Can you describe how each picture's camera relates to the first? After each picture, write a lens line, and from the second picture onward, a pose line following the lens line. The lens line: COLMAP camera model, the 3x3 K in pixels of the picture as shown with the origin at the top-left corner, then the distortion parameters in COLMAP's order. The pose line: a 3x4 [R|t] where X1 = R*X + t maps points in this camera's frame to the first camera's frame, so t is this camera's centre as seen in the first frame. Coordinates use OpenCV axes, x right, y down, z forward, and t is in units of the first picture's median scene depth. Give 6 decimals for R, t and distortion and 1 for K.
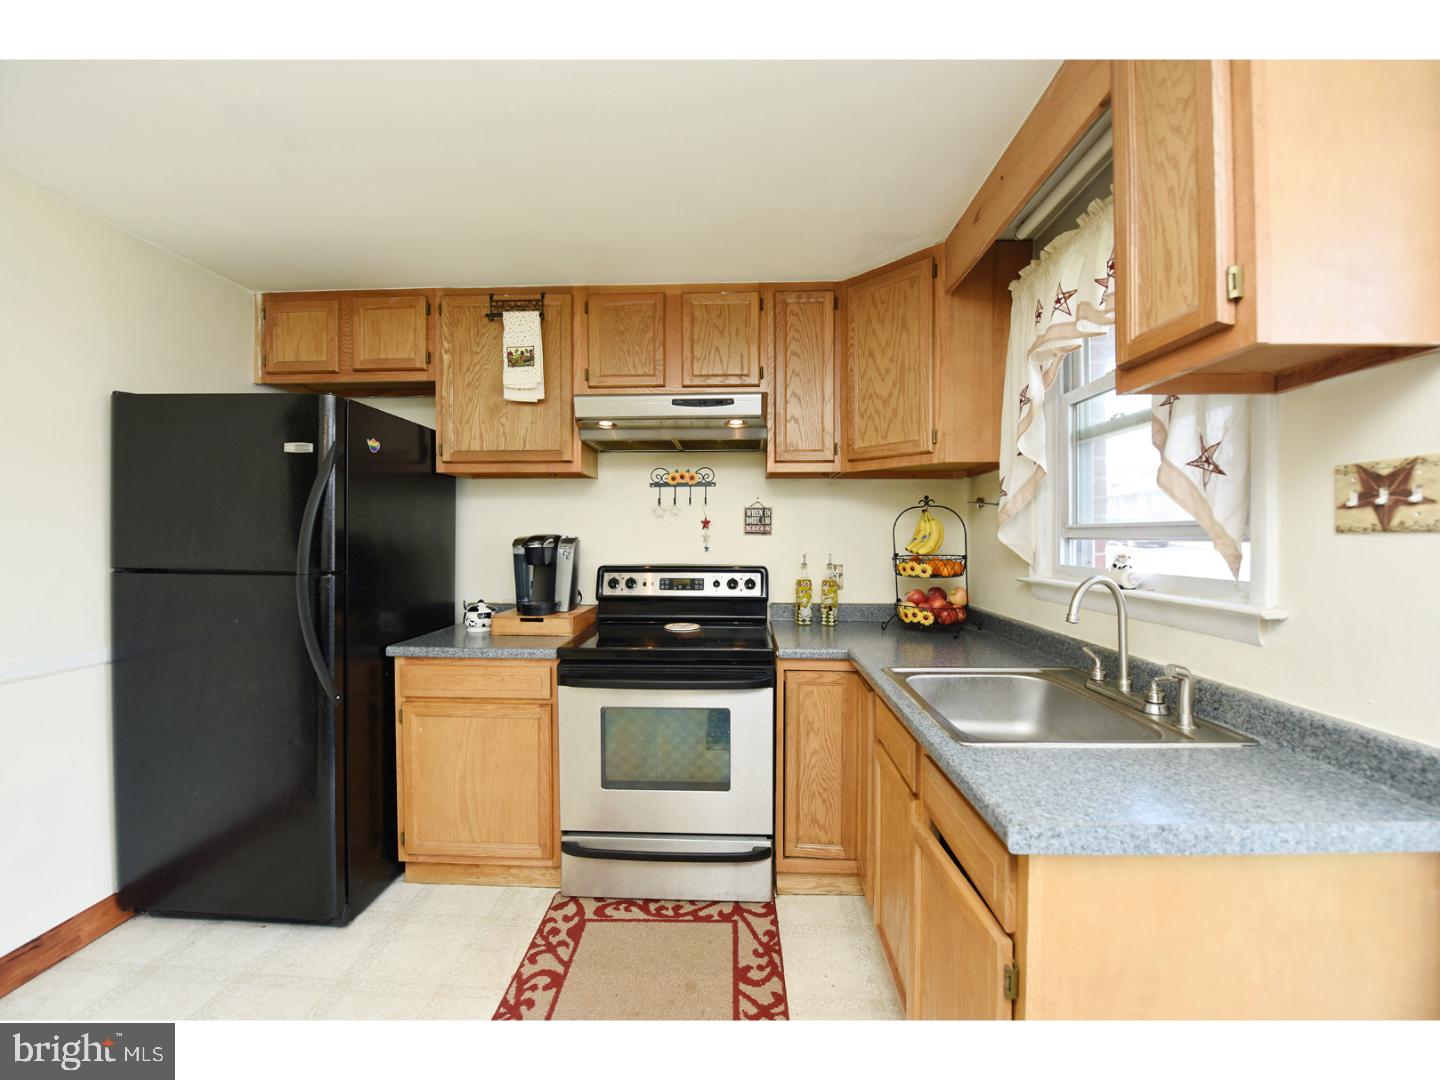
lens RADIAL K [[577.5, 0, 727.6], [0, 577.5, 539.4], [0, 0, 1]] dist [-0.017551, -0.001137]
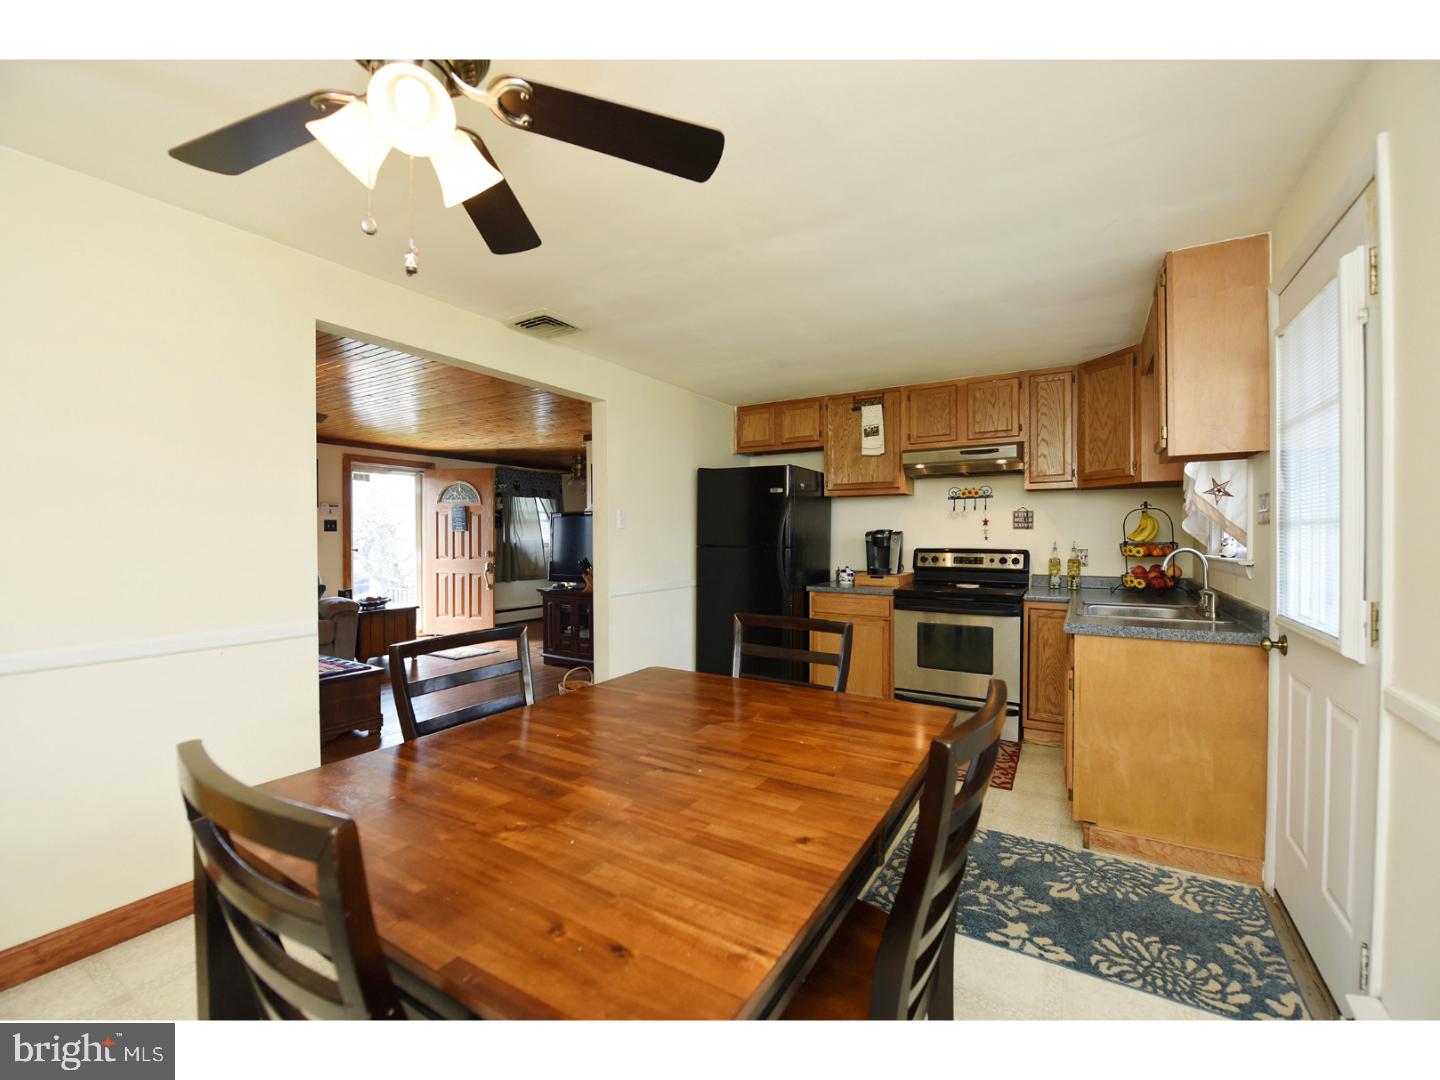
lens RADIAL K [[596.2, 0, 725.0], [0, 596.2, 546.0], [0, 0, 1]] dist [-0.004476, -0.000075]
pose [[0.872763, 0.006710, -0.488098, 0.149557], [-0.000429, 0.999916, 0.012980, 0.018260], [0.488144, -0.011119, 0.872692, -0.834916]]
